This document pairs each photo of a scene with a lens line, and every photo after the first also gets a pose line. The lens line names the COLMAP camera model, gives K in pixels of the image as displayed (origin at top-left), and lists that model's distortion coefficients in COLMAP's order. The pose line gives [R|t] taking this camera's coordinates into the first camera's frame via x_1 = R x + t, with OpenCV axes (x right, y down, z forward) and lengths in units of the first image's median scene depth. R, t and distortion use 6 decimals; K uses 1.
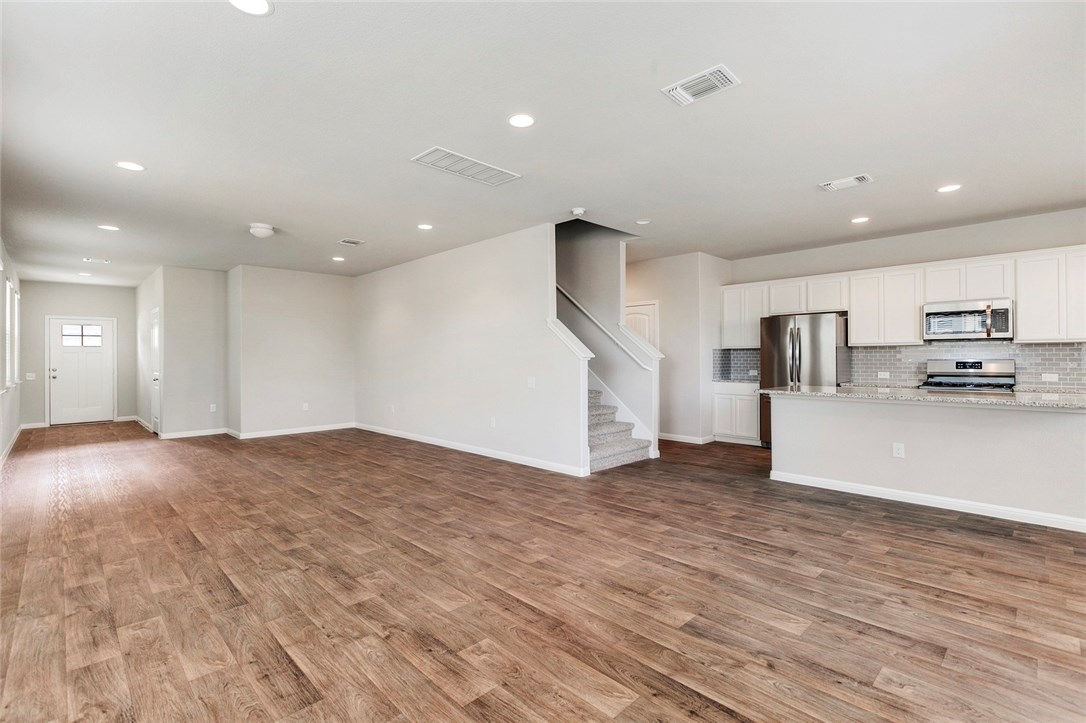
lens RADIAL K [[495.9, 0, 538.0], [0, 495.9, 371.1], [0, 0, 1]] dist [-0.000009, -0.000901]
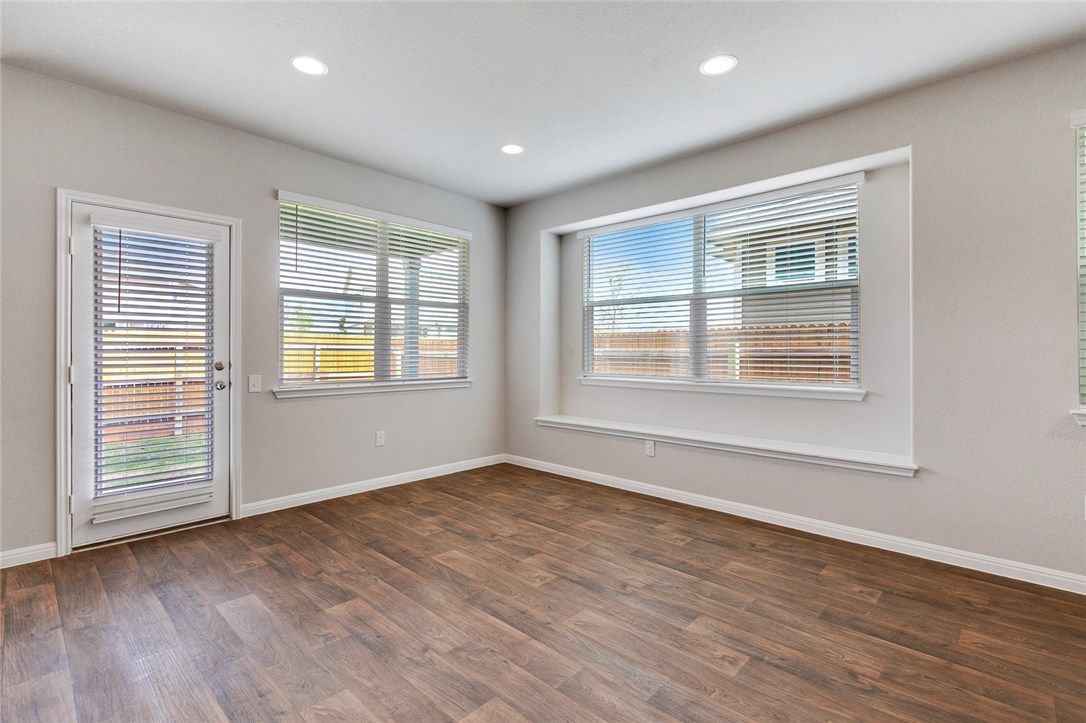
lens RADIAL K [[495.9, 0, 545.2], [0, 495.9, 356.3], [0, 0, 1]] dist [-0.000009, -0.000901]
pose [[-0.998410, 0.006076, -0.056045, -0.095463], [0.004921, 0.999773, 0.020723, -0.003097], [0.056158, 0.020415, -0.998213, 0.382768]]
